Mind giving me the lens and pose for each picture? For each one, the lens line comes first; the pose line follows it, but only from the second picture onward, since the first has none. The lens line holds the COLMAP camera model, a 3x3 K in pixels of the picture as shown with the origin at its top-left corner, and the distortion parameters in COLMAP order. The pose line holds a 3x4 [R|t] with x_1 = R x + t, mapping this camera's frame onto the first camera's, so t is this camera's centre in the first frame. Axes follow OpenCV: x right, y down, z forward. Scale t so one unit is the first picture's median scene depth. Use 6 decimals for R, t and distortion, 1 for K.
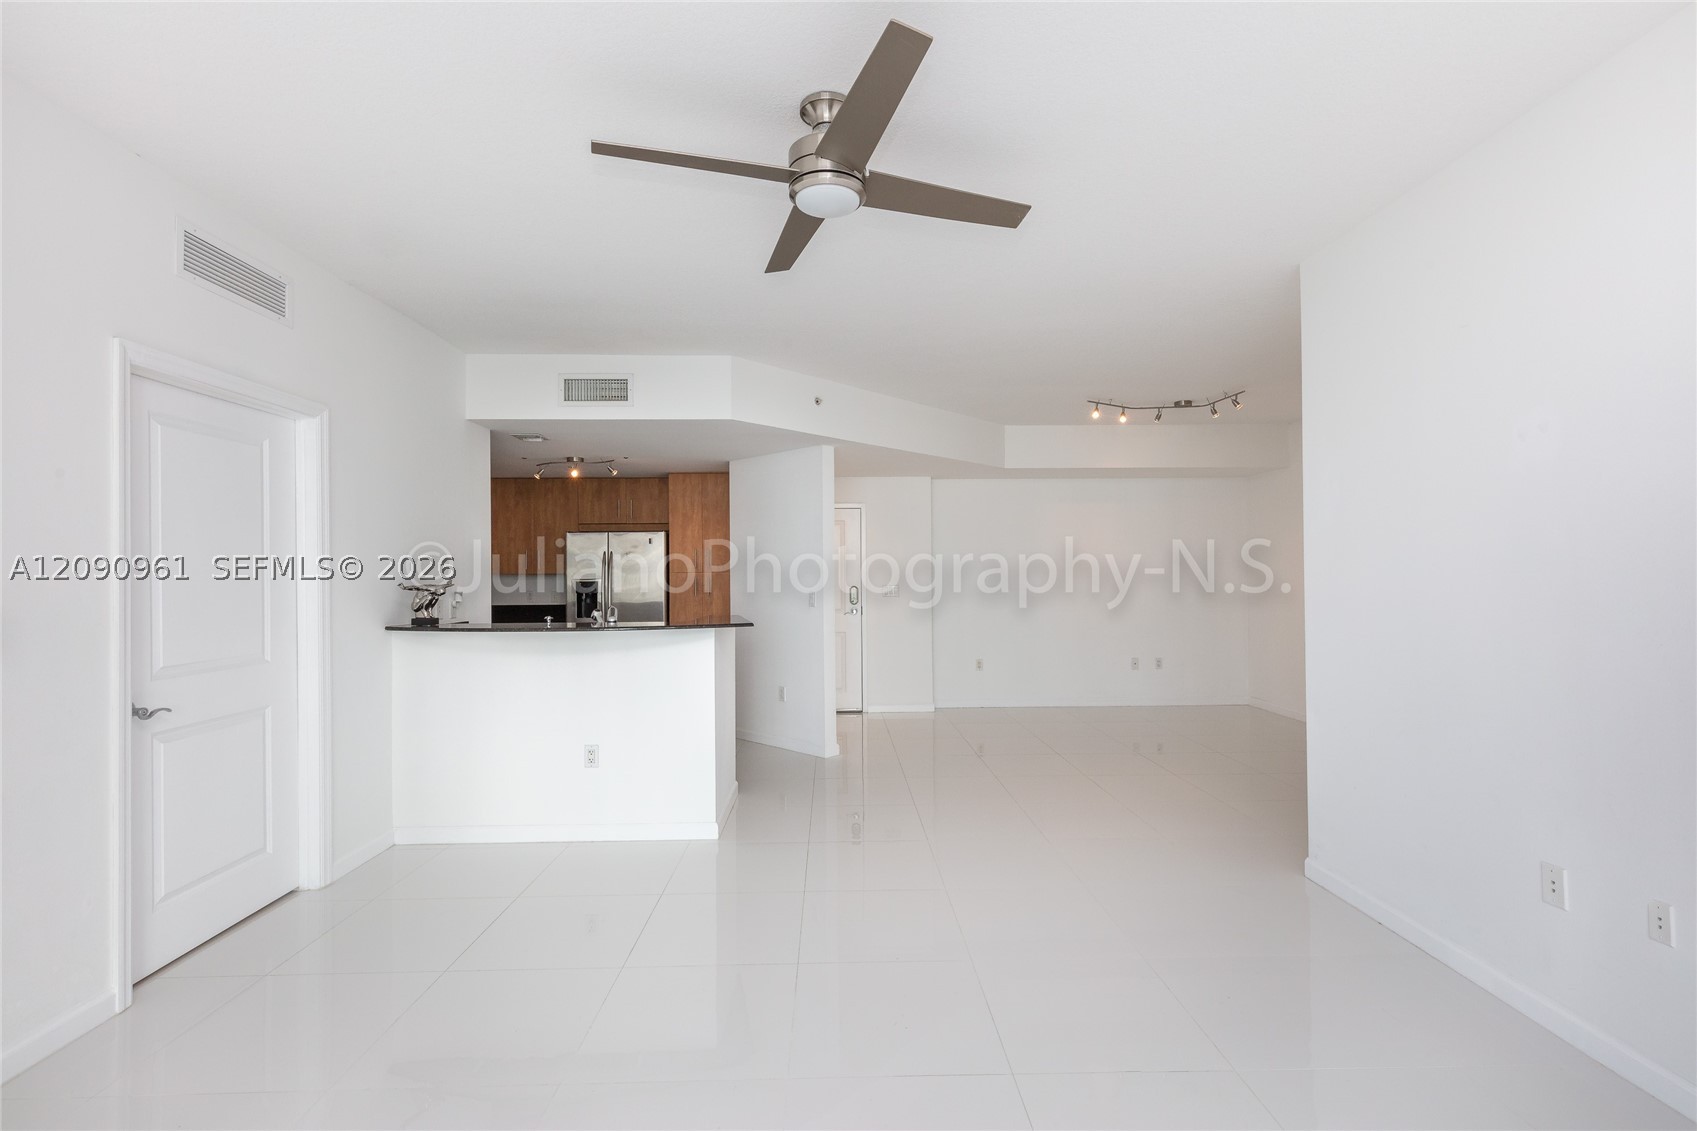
lens RADIAL K [[758.0, 0, 849.0], [0, 758.0, 569.4], [0, 0, 1]] dist [0.003837, -0.000751]
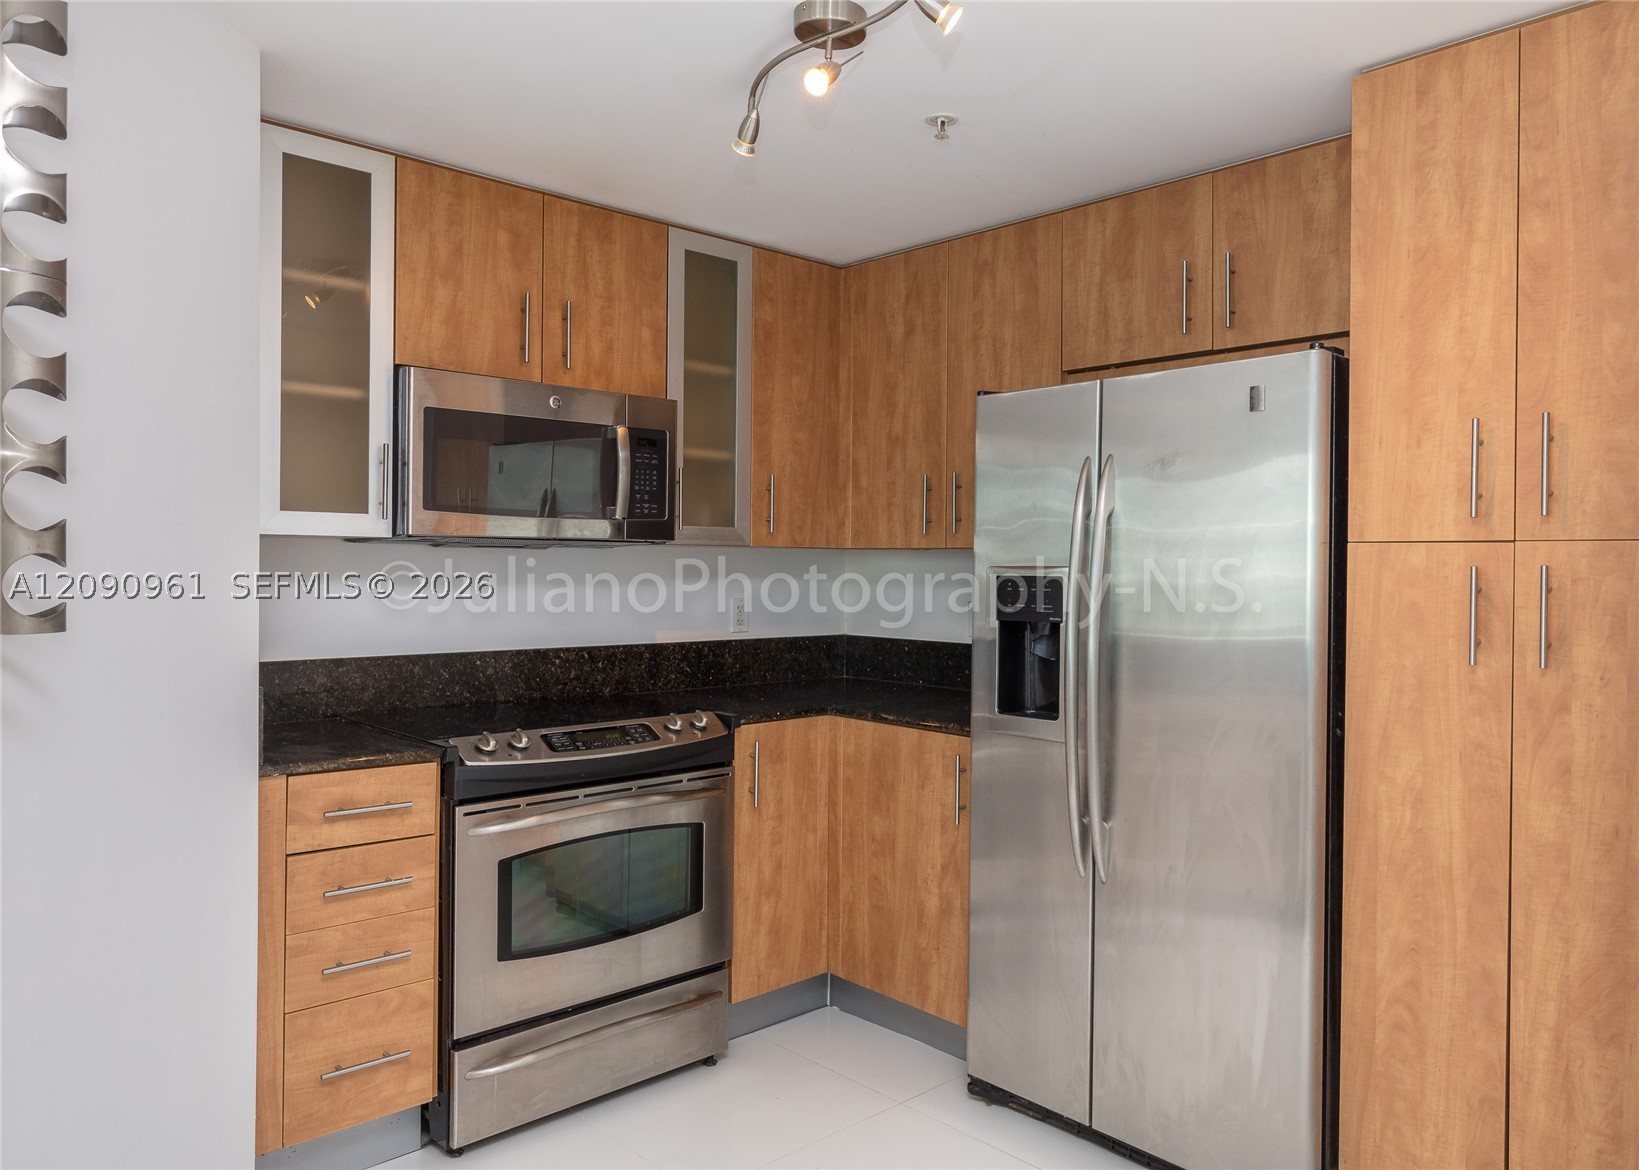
lens RADIAL K [[1172.7, 0, 881.5], [0, 1172.7, 570.1], [0, 0, 1]] dist [0.001541, 0.000622]
pose [[0.680987, 0.016650, -0.732106, -0.097241], [-0.007019, 0.999844, 0.016210, 0.008817], [0.732262, -0.005900, 0.680998, 0.780013]]
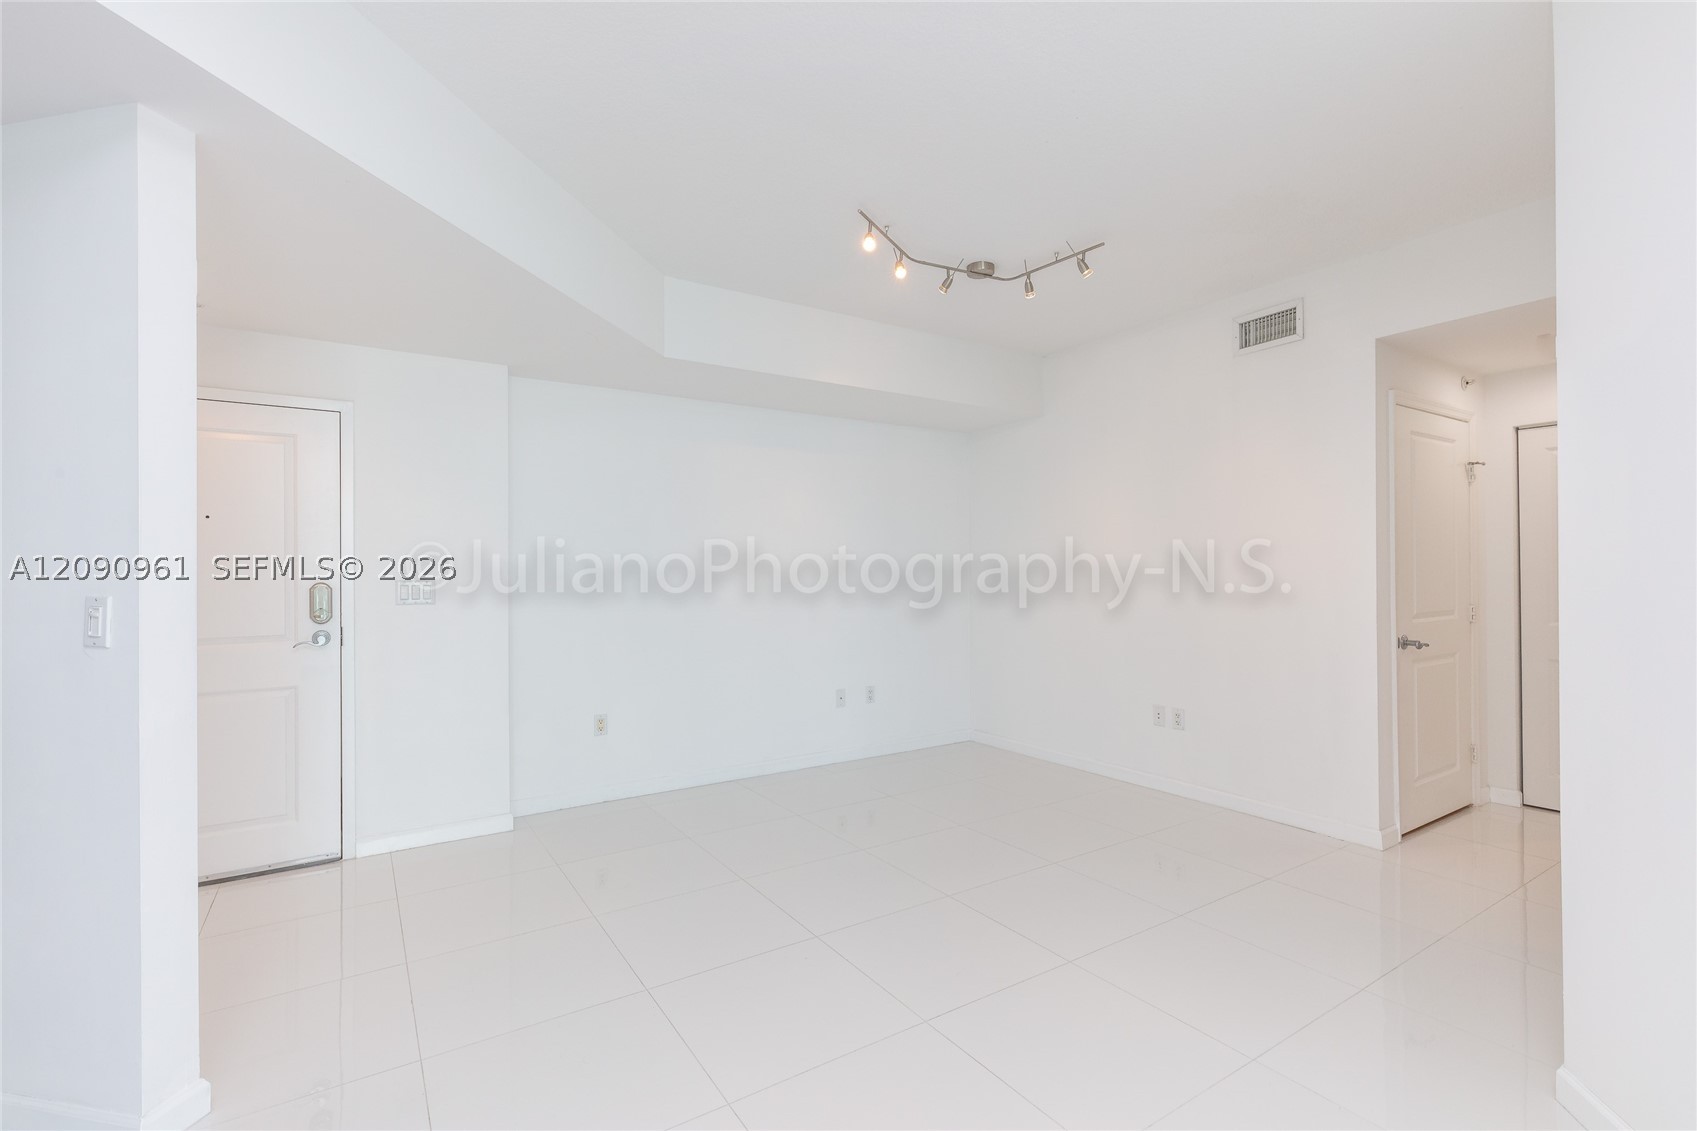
lens RADIAL K [[758.0, 0, 849.0], [0, 758.0, 569.4], [0, 0, 1]] dist [0.003837, -0.000751]
pose [[0.849768, 0.004492, 0.527138, 0.043040], [-0.004907, 0.999988, -0.000611, 0.015676], [-0.527134, -0.002068, 0.849780, 0.549686]]
